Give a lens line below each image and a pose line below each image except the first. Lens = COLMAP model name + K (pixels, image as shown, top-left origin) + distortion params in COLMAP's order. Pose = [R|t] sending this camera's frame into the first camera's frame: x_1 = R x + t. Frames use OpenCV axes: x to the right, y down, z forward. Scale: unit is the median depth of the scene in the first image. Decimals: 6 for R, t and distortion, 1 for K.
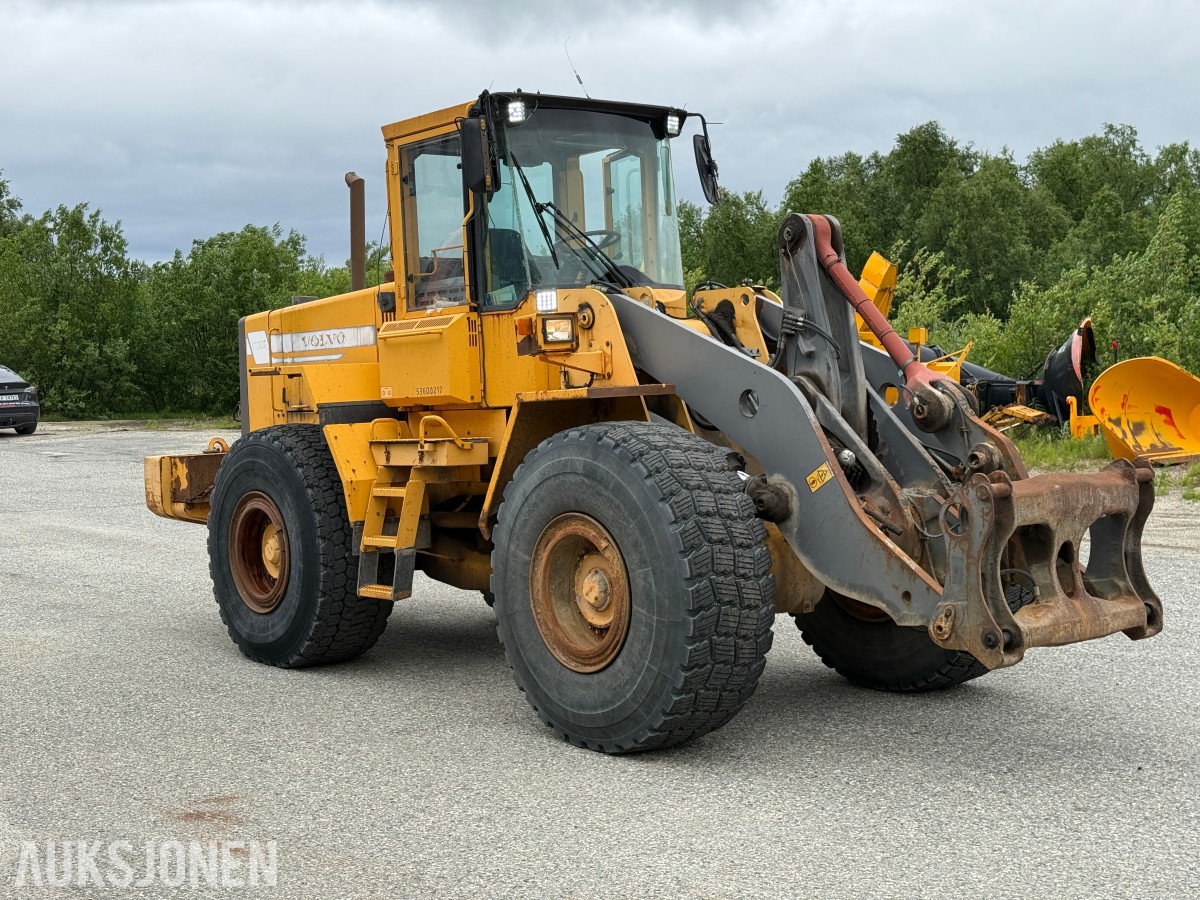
lens RADIAL K [[1740.1, 0, 521.3], [0, 1740.1, 447.5], [0, 0, 1]] dist [0.130601, -0.010869]
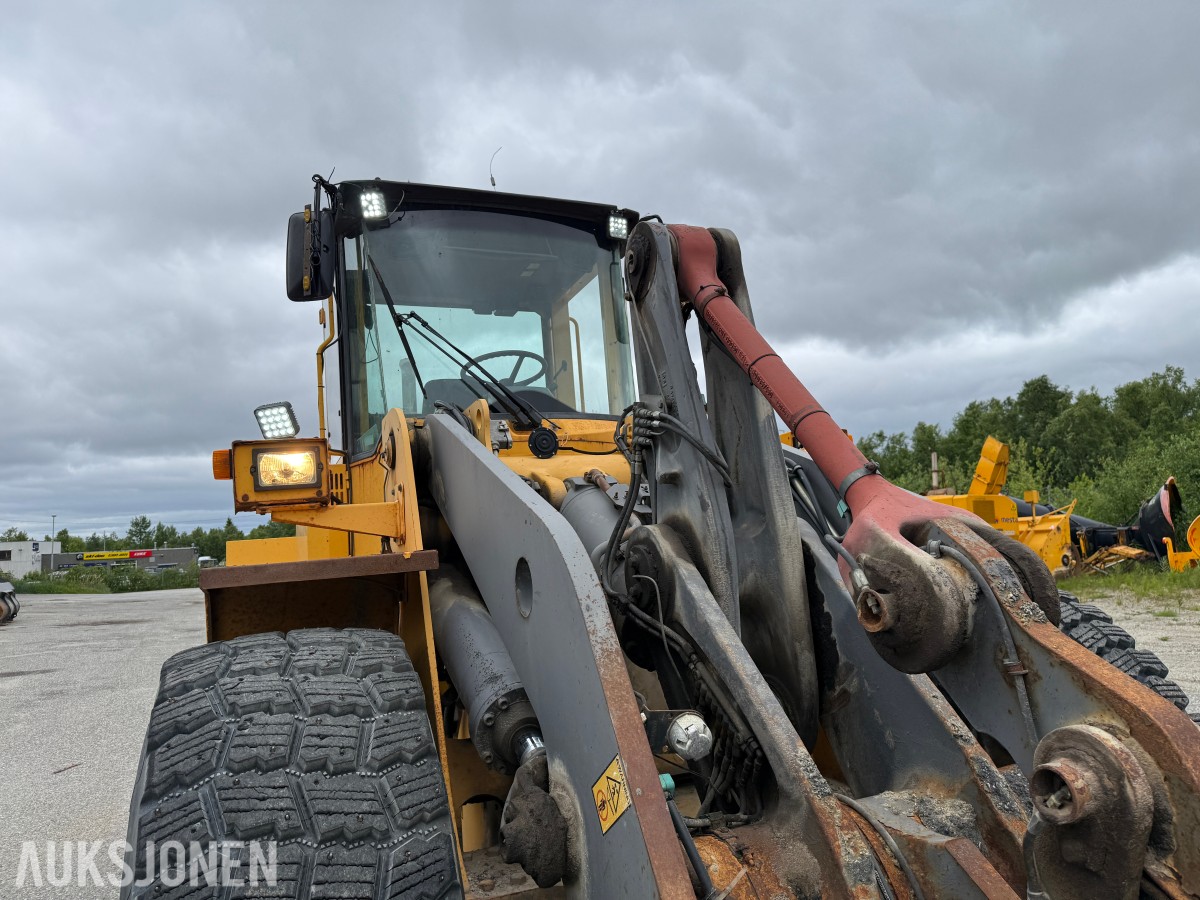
lens RADIAL K [[859.7, 0, 585.4], [0, 859.7, 438.2], [0, 0, 1]] dist [0.059950, -0.066643]
pose [[0.963518, -0.071642, -0.257875, 0.177433], [0.029688, 0.986171, -0.163048, -0.022843], [0.265990, 0.149444, 0.952321, 0.658608]]
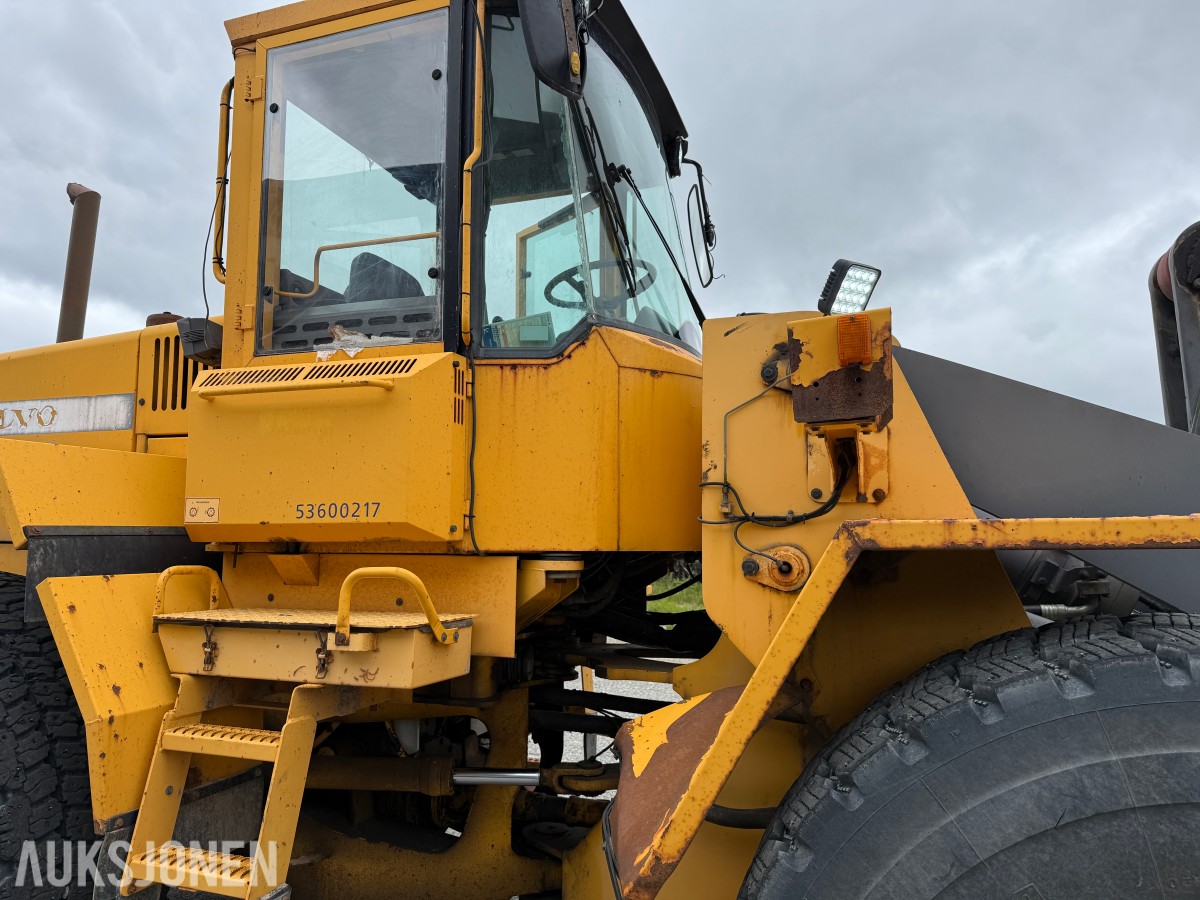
lens RADIAL K [[845.3, 0, 600.0], [0, 845.3, 450.0], [0, 0, 1]] dist [0.053928, -0.067364]
pose [[0.834027, 0.104049, 0.541824, -0.120400], [-0.025529, 0.988282, -0.150488, -0.016459], [-0.551133, 0.111678, 0.826910, 0.782438]]
